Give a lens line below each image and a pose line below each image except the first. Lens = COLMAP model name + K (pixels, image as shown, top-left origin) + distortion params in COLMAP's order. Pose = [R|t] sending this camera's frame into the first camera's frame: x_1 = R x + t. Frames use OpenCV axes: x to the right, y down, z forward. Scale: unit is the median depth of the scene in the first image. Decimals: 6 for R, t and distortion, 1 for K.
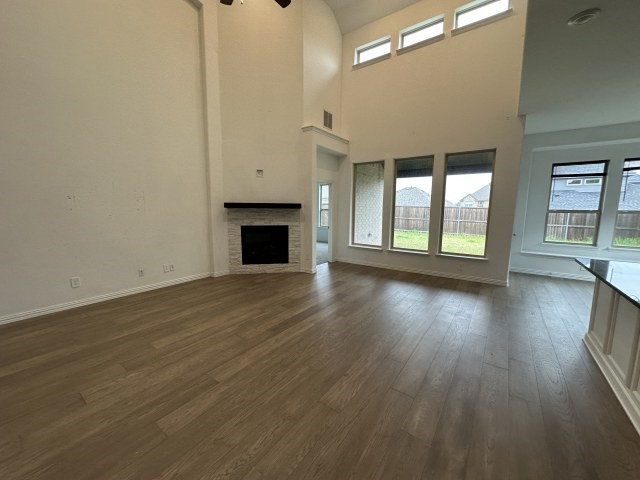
lens RADIAL K [[255.5, 0, 320.0], [0, 255.5, 240.0], [0, 0, 1]] dist [0.000319, 0.000015]
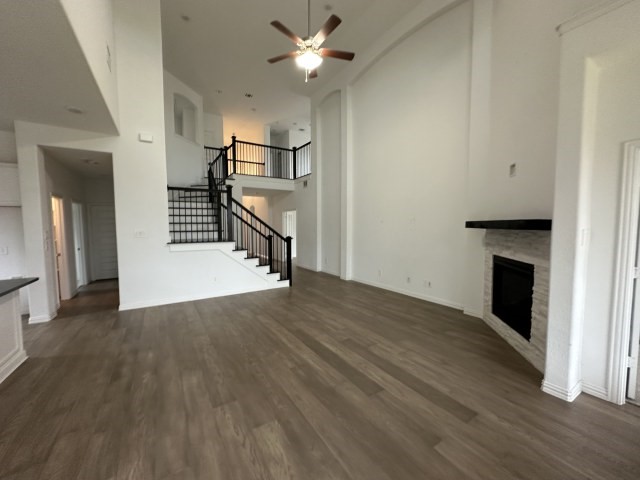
lens RADIAL K [[255.5, 0, 320.0], [0, 255.5, 240.0], [0, 0, 1]] dist [0.000319, 0.000015]
pose [[-0.372470, 0.049478, -0.926724, 0.478102], [-0.113076, 0.988718, 0.098236, -0.107906], [0.921130, 0.141380, -0.362673, 0.814422]]
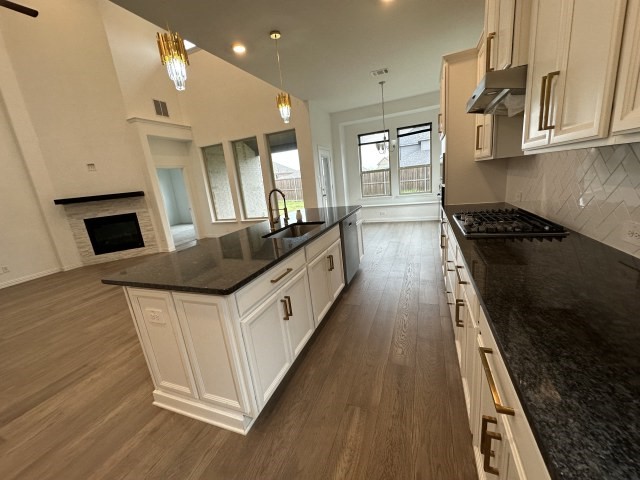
lens RADIAL K [[255.5, 0, 320.0], [0, 255.5, 240.0], [0, 0, 1]] dist [0.000319, 0.000015]
pose [[0.963399, -0.165886, 0.210582, 0.393598], [0.144673, 0.983059, 0.112534, 0.049927], [-0.225683, -0.077950, 0.971077, -0.251505]]
